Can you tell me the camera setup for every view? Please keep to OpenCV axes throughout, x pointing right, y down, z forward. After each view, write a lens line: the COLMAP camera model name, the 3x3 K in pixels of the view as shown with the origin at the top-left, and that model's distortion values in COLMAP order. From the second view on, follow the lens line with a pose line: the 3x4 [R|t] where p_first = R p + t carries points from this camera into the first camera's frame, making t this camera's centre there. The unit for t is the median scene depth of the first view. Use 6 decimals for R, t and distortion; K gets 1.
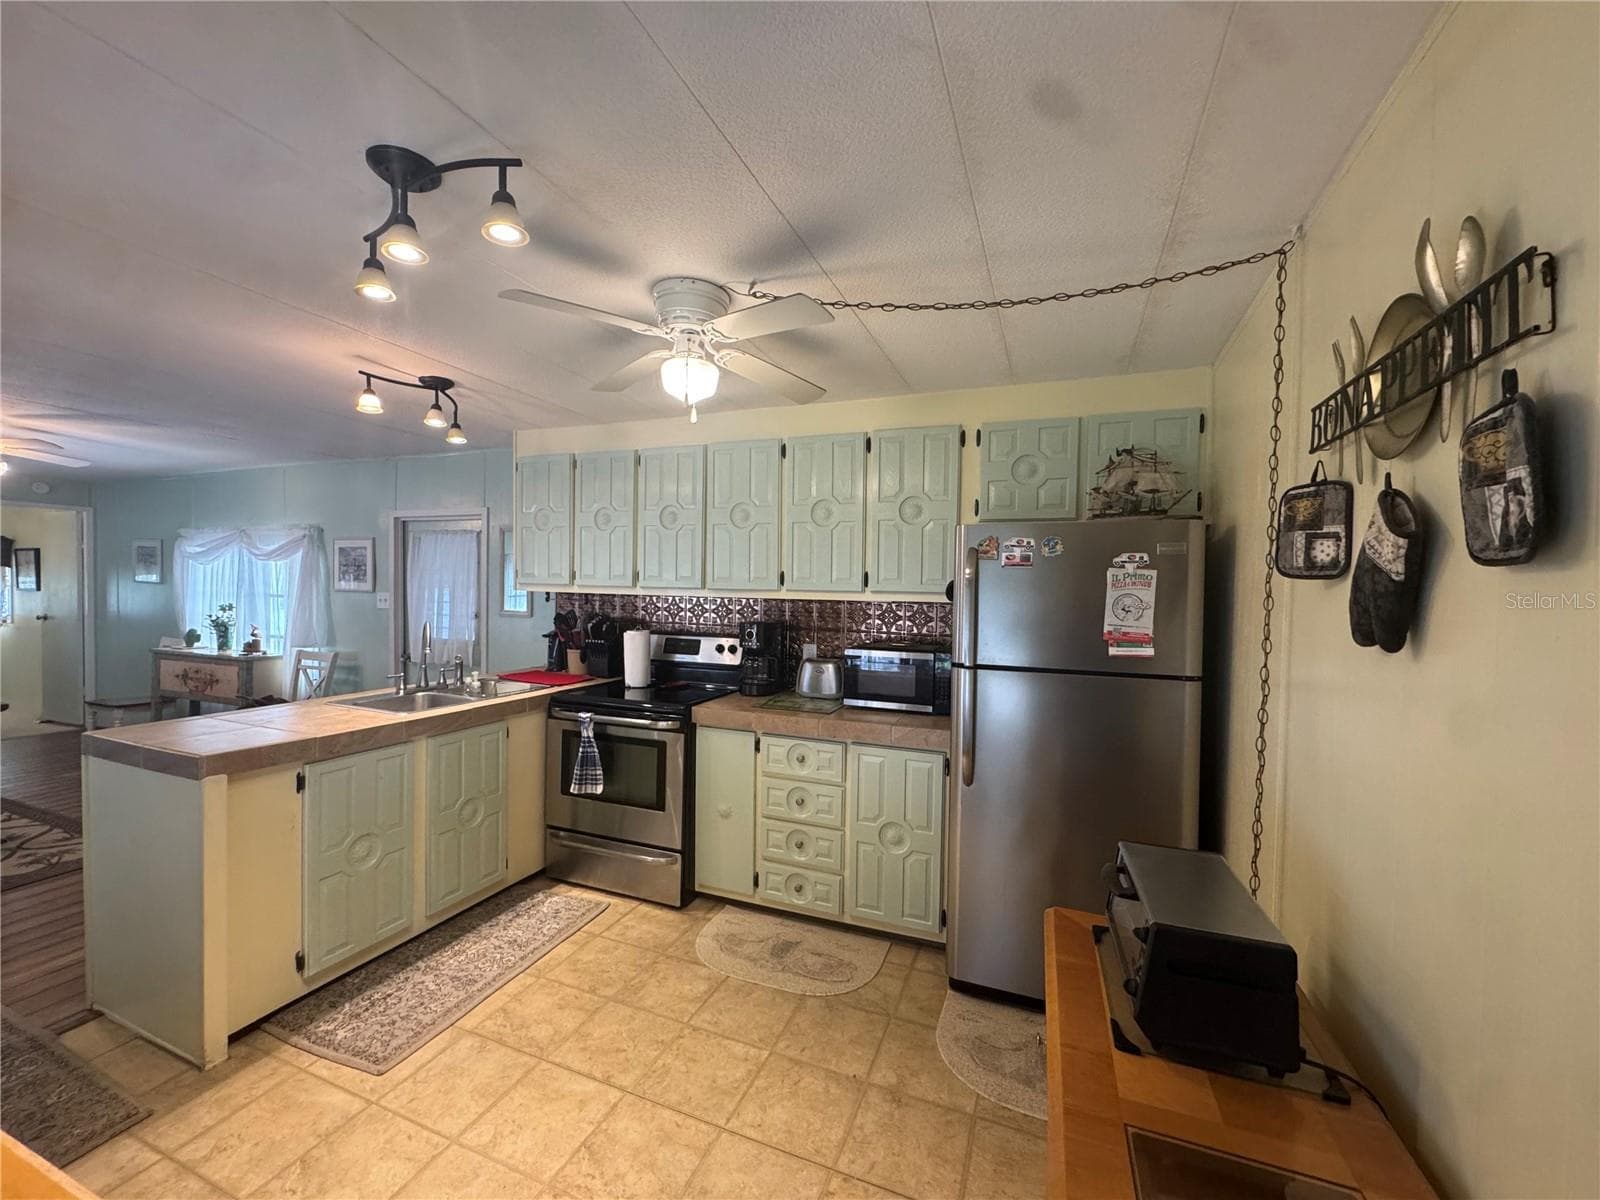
lens RADIAL K [[641.1, 0, 800.3], [0, 641.1, 596.8], [0, 0, 1]] dist [-0.005645, 0.000774]
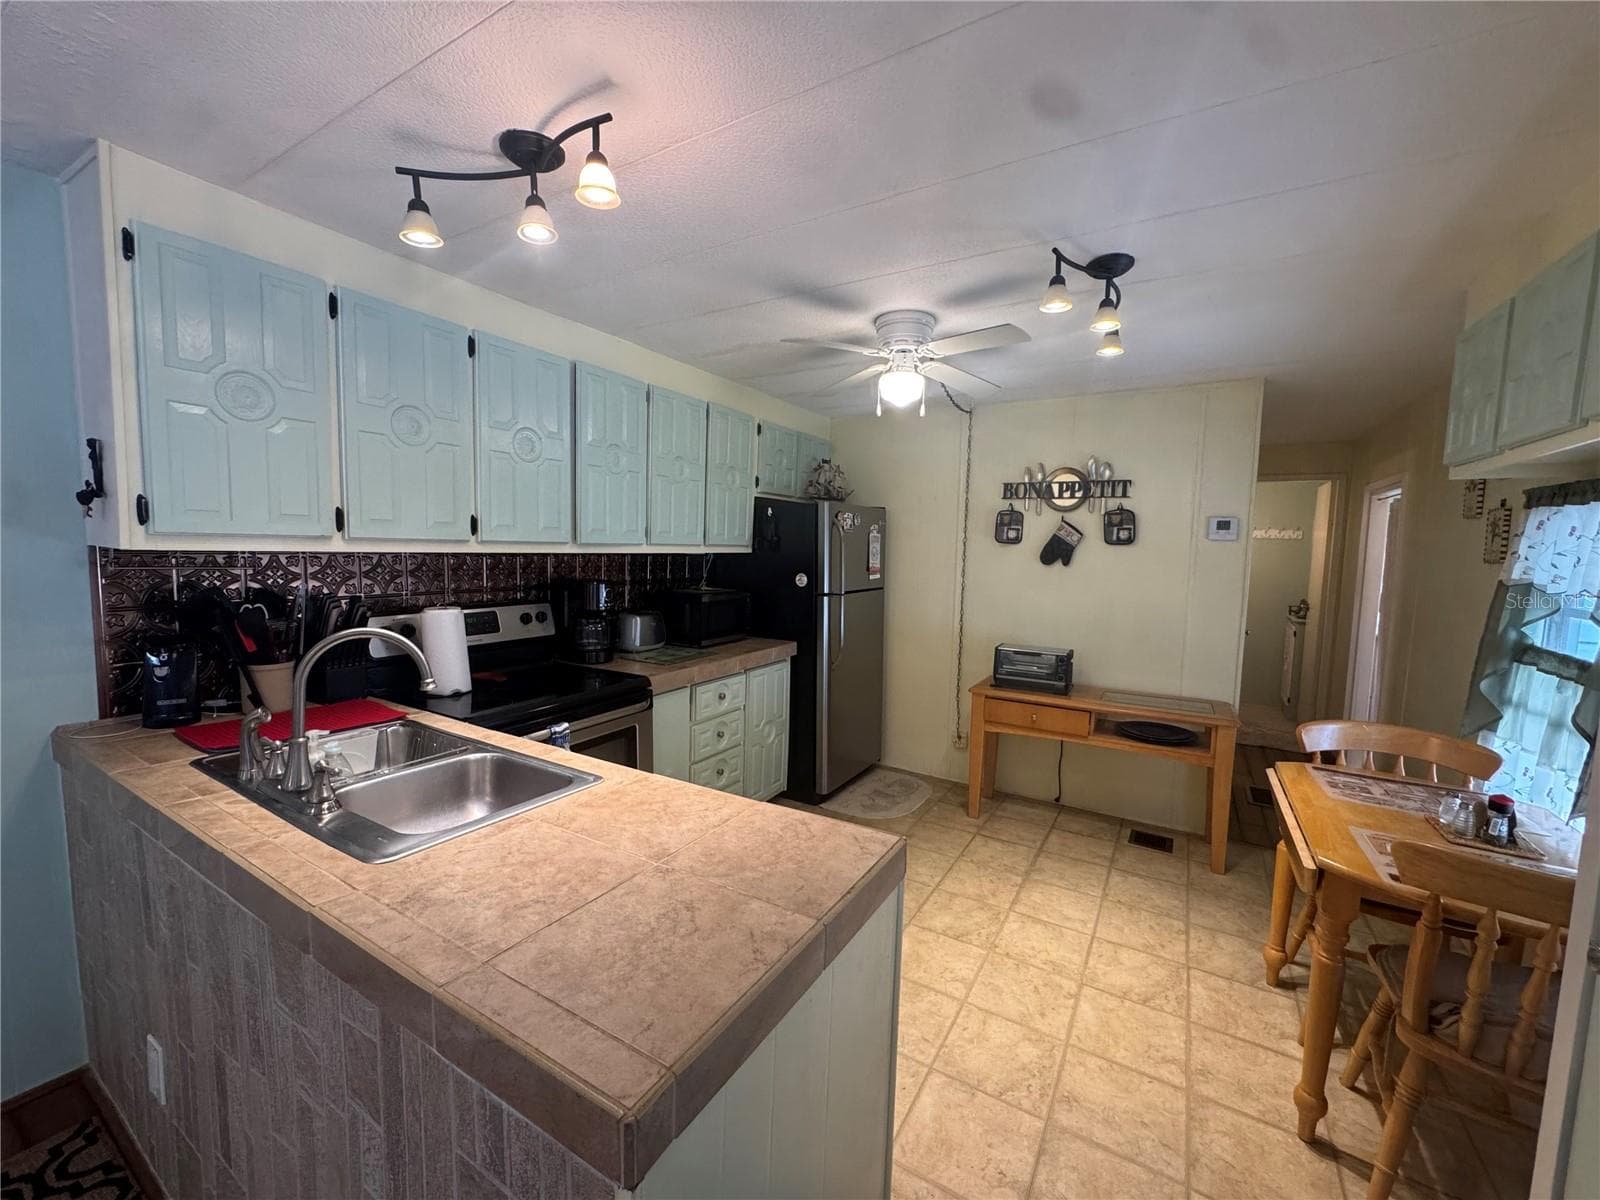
lens RADIAL K [[641.1, 0, 800.4], [0, 641.1, 599.7], [0, 0, 1]] dist [-0.005645, 0.000774]
pose [[0.160917, -0.098349, 0.982056, -0.849513], [-0.003185, 0.994966, 0.100163, -0.022455], [-0.986963, -0.019246, 0.159793, 0.553152]]
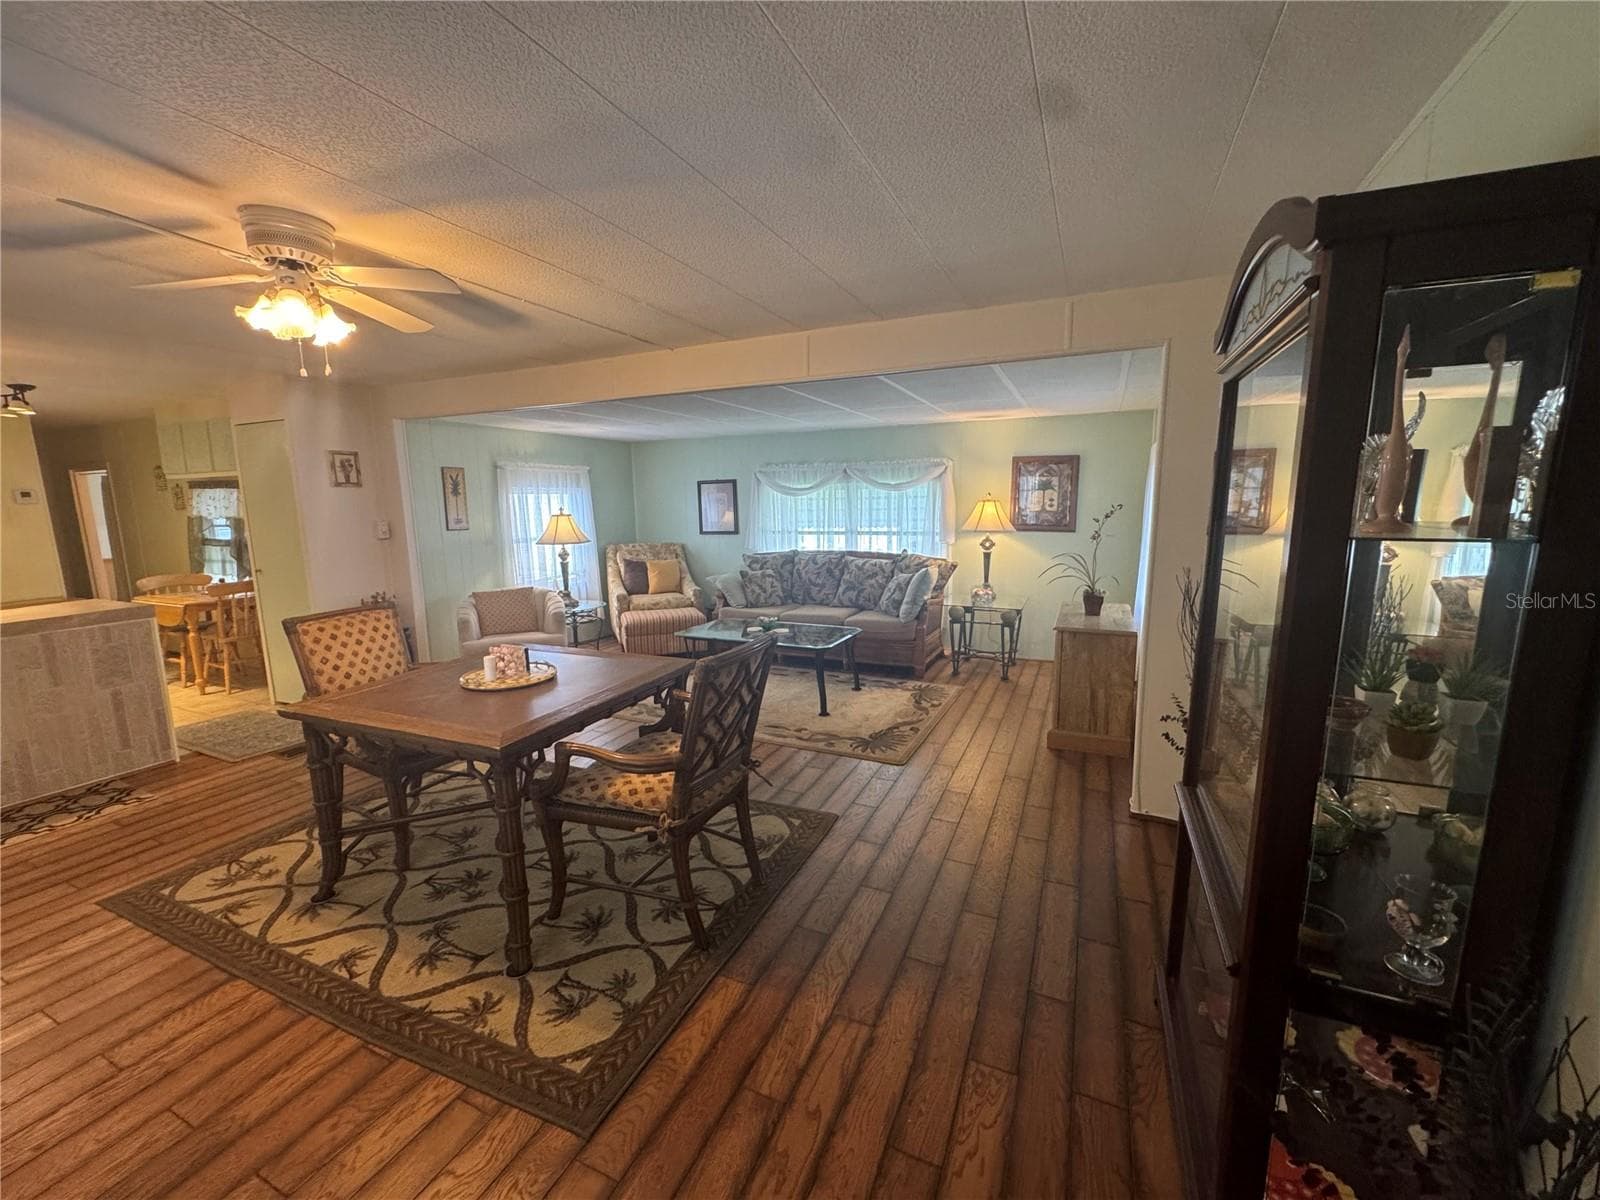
lens RADIAL K [[641.1, 0, 801.1], [0, 641.1, 600.4], [0, 0, 1]] dist [-0.005645, 0.000774]
pose [[-0.999046, -0.008854, 0.042757, -1.829117], [-0.001145, 0.984199, 0.177060, -0.063038], [-0.043649, 0.176842, -0.983271, 1.623361]]
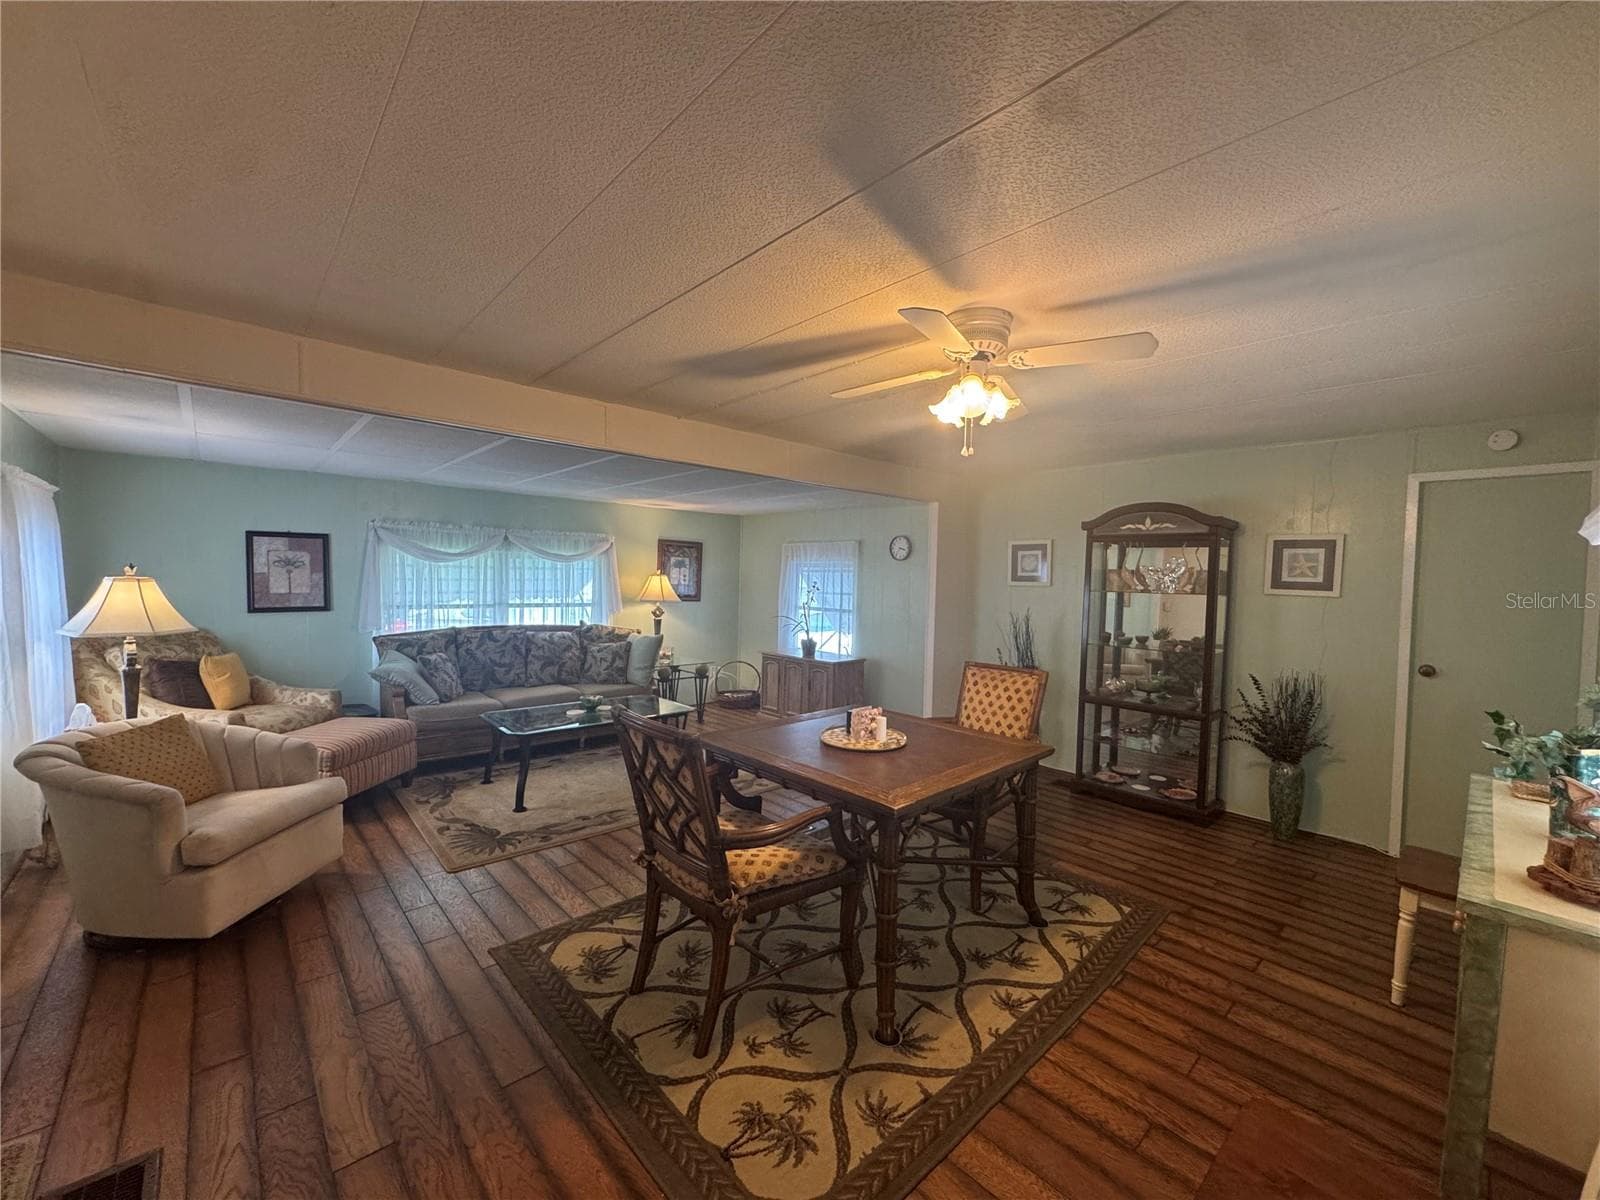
lens RADIAL K [[641.1, 0, 800.8], [0, 641.1, 601.0], [0, 0, 1]] dist [-0.005645, 0.000774]
pose [[-0.433160, 0.005266, -0.901302, -0.704625], [-0.050088, 0.998297, 0.029904, -0.026450], [0.899924, 0.058098, -0.432159, 1.164335]]
